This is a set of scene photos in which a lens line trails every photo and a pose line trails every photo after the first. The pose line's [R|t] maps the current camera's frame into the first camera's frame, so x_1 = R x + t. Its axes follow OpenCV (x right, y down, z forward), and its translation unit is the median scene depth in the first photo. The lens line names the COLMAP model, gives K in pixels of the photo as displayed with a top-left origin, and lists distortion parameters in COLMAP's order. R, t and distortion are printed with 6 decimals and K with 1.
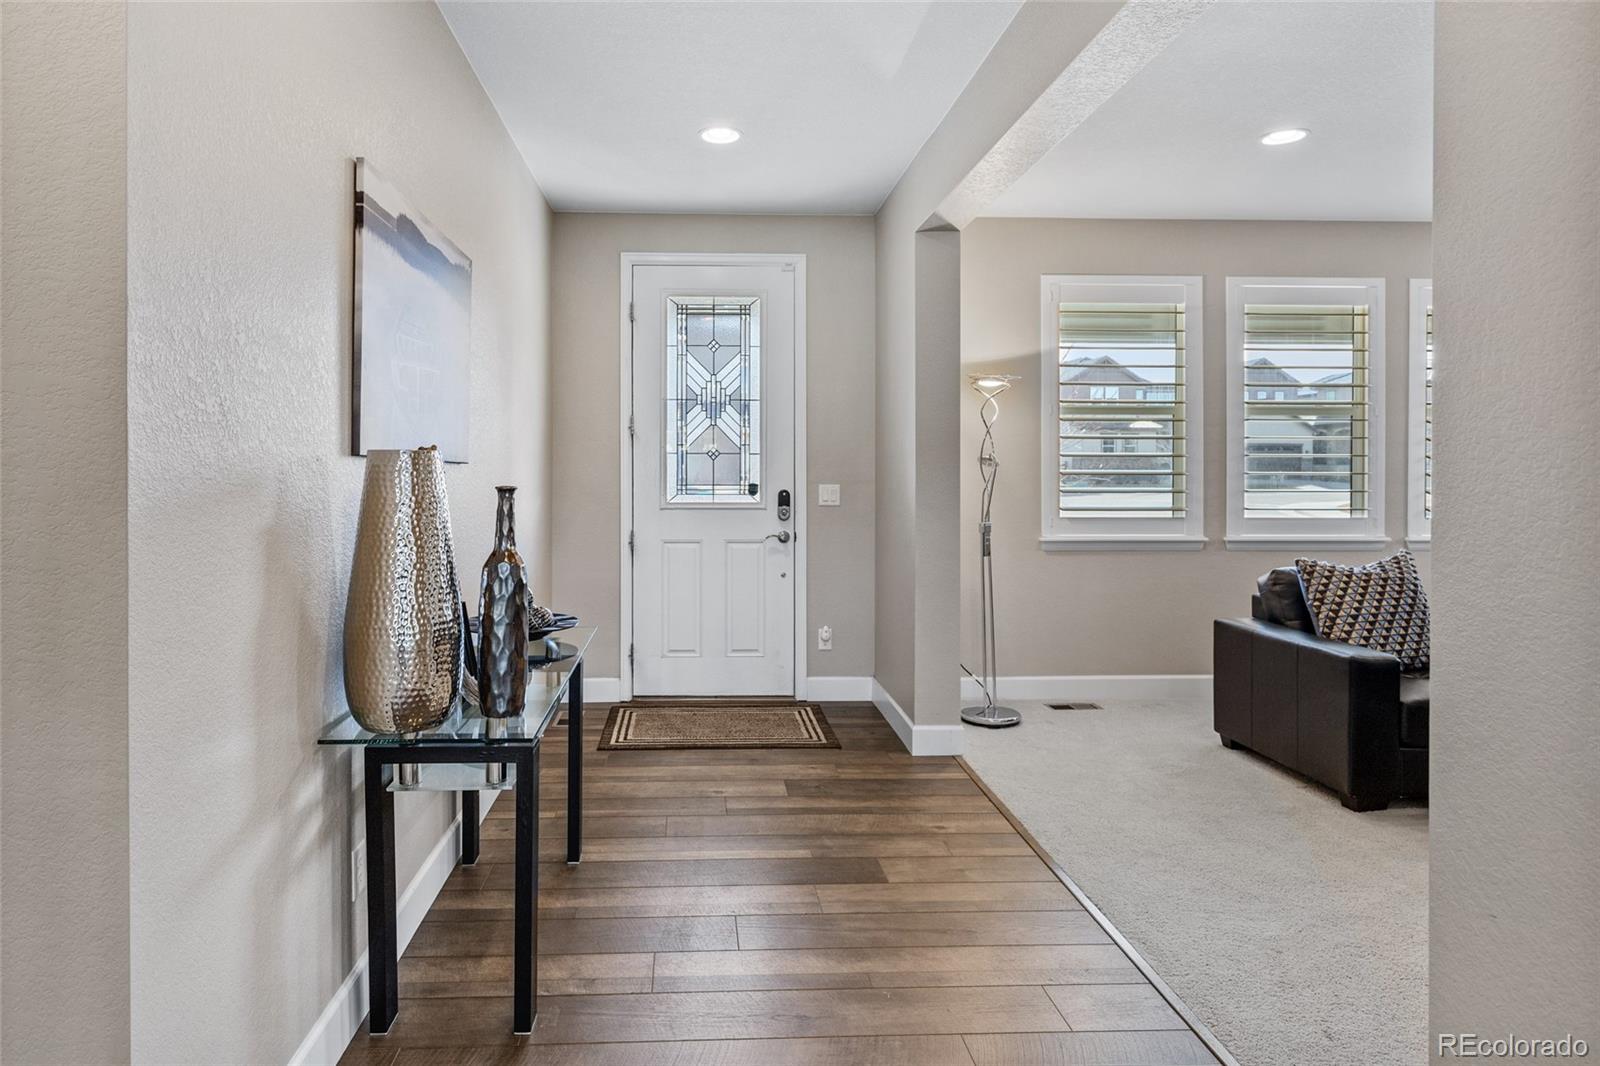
lens RADIAL K [[808.4, 0, 807.4], [0, 808.4, 467.2], [0, 0, 1]] dist [0.021917, -0.004602]
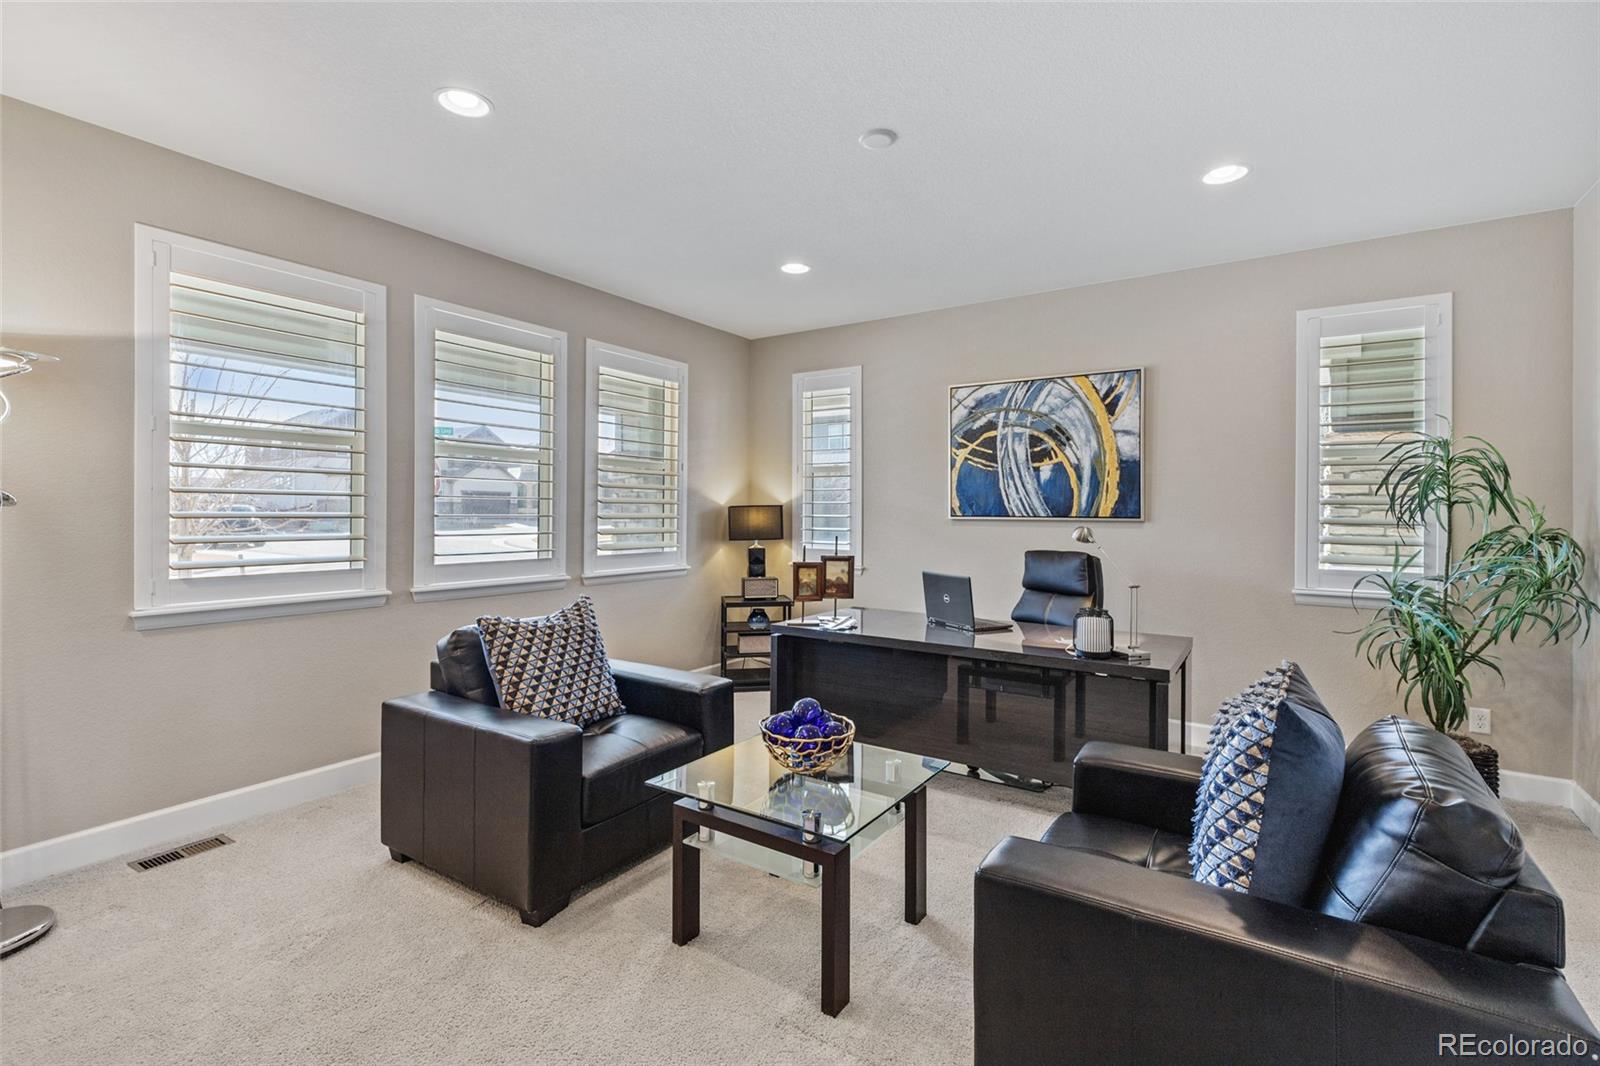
lens RADIAL K [[719.7, 0, 802.5], [0, 719.7, 519.7], [0, 0, 1]] dist [0.006917, -0.001622]
pose [[0.593092, -0.004954, 0.805119, 0.207633], [-0.004707, 0.999943, 0.009621, 0.003410], [-0.805121, -0.009496, 0.593035, 0.300932]]
